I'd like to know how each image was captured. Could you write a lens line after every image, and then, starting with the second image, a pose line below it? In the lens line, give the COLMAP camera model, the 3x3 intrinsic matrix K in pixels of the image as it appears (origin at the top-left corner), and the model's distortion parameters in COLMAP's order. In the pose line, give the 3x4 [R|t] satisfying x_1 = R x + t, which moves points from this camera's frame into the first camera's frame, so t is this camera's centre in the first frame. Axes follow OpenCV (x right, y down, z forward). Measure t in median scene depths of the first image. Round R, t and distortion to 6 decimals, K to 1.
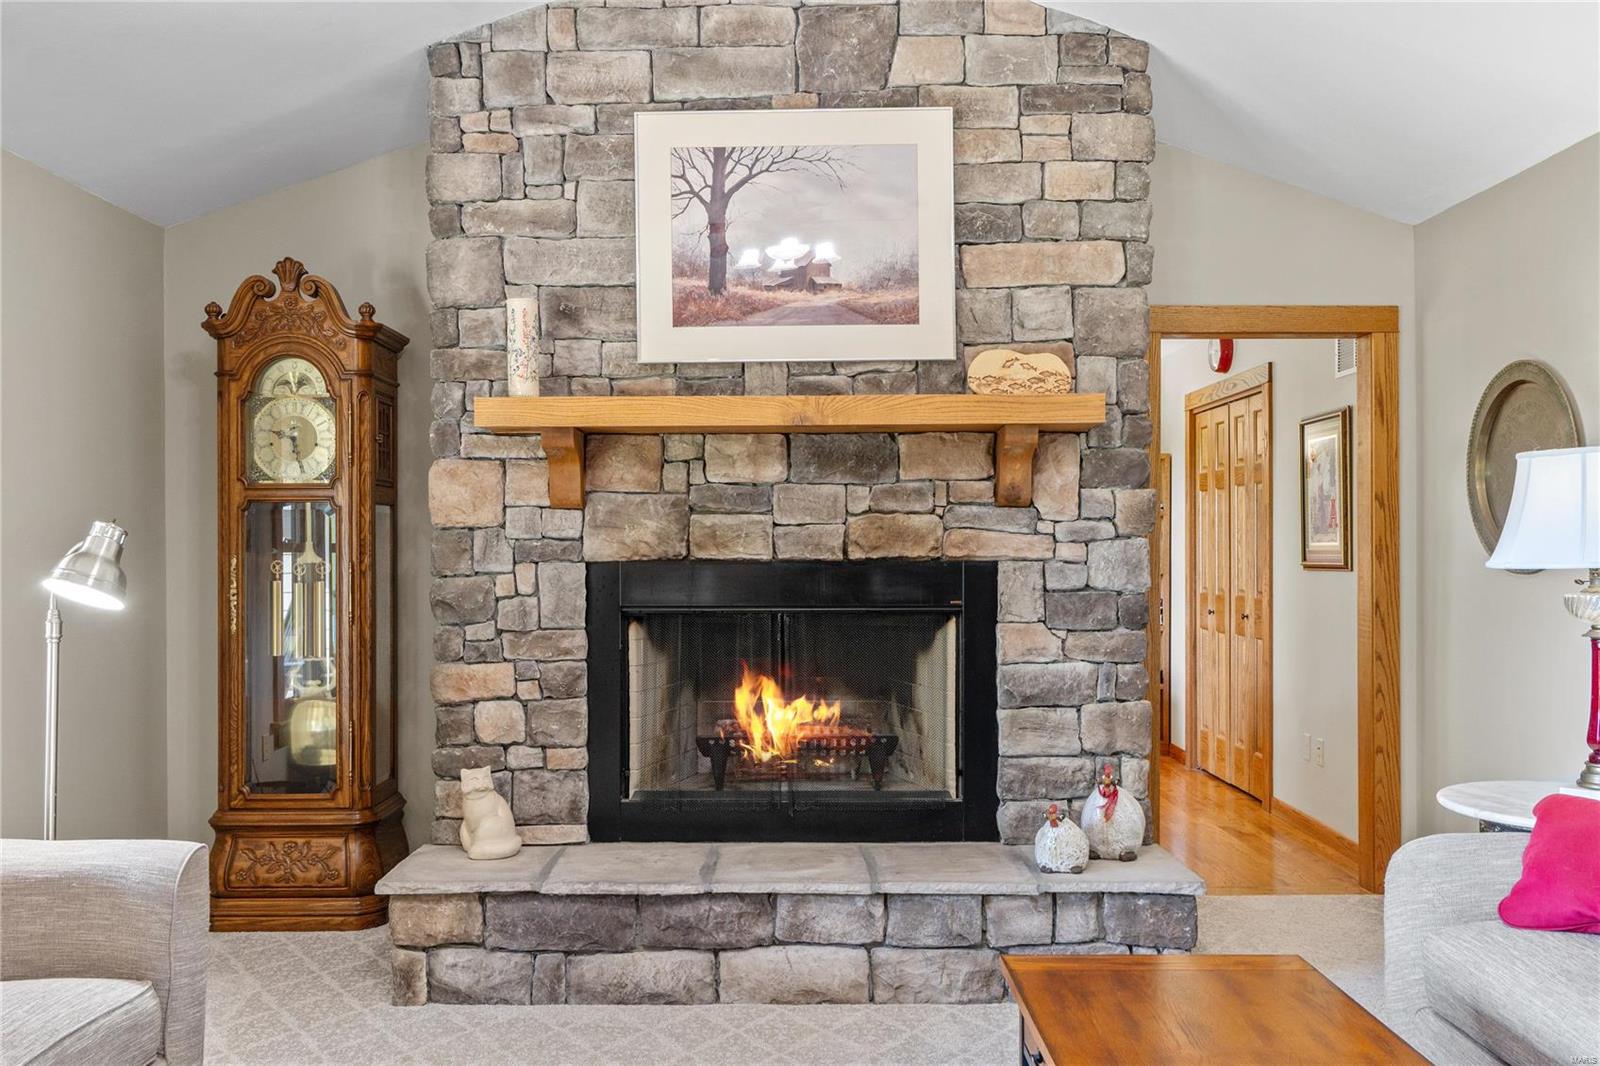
lens RADIAL K [[1362.7, 0, 790.9], [0, 1362.7, 549.9], [0, 0, 1]] dist [-0.005905, 0.013555]
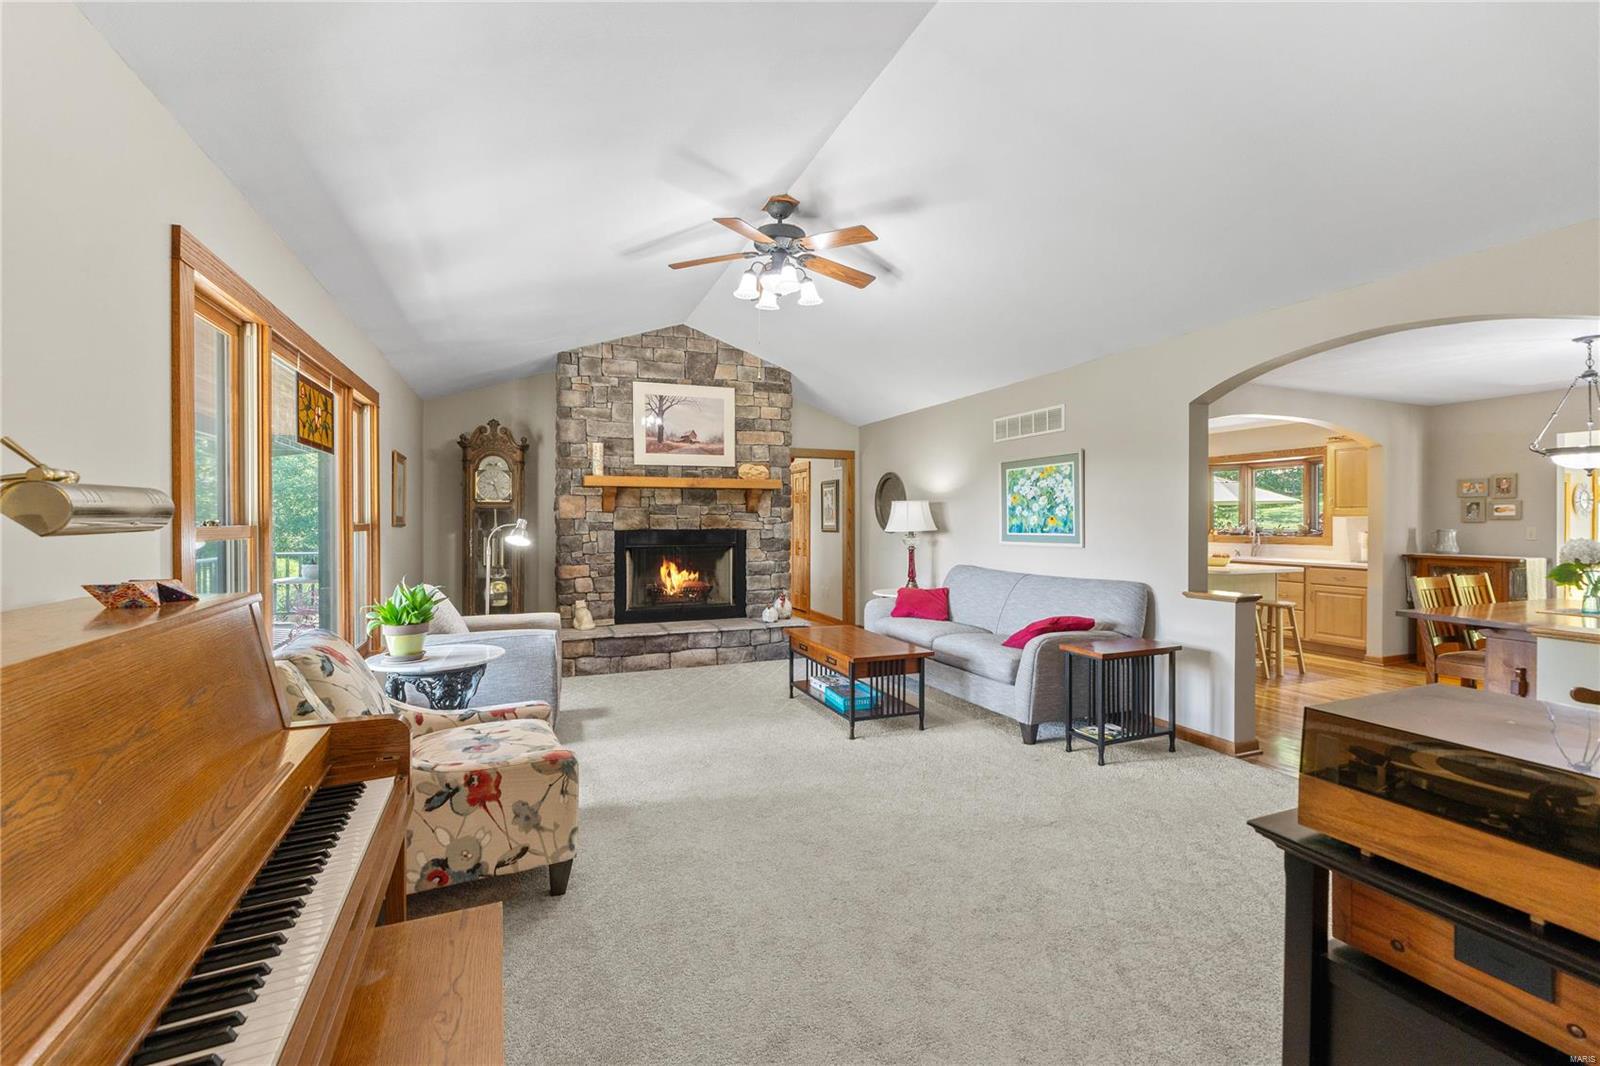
lens RADIAL K [[673.6, 0, 793.3], [0, 673.6, 523.2], [0, 0, 1]] dist [-0.012045, 0.001544]
pose [[0.928736, 0.001558, 0.370738, -0.335591], [-0.002350, 0.999996, 0.001684, -0.010381], [-0.370734, -0.002435, 0.928736, -0.516215]]
